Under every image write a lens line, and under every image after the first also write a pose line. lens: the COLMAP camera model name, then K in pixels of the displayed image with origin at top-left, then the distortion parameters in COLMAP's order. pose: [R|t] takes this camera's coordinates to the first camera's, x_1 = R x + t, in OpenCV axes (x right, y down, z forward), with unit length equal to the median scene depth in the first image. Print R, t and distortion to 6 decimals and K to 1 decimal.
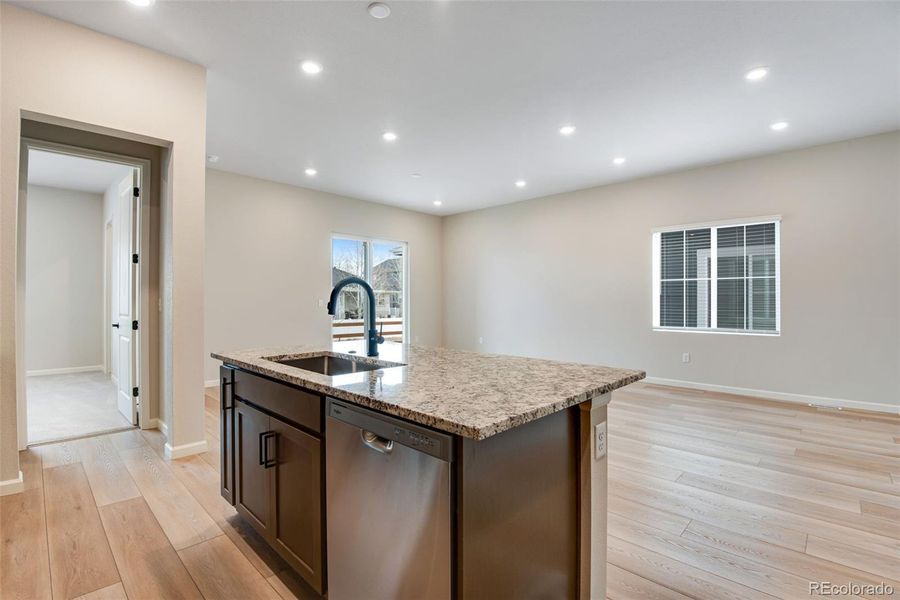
lens RADIAL K [[434.0, 0, 450.0], [0, 434.0, 300.0], [0, 0, 1]] dist [-0.020955, -0.000283]
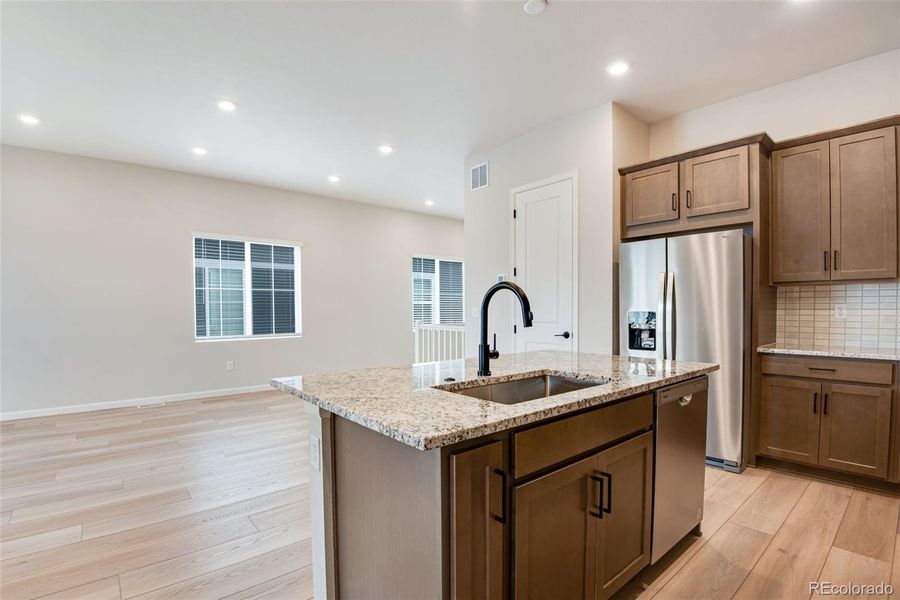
lens RADIAL K [[419.0, 0, 460.4], [0, 419.0, 317.5], [0, 0, 1]] dist [-0.039405, -0.000953]
pose [[0.073455, -0.022267, 0.997050, -0.434904], [0.003038, 0.999751, 0.022103, -0.000077], [-0.997294, 0.001406, 0.073504, 0.434927]]
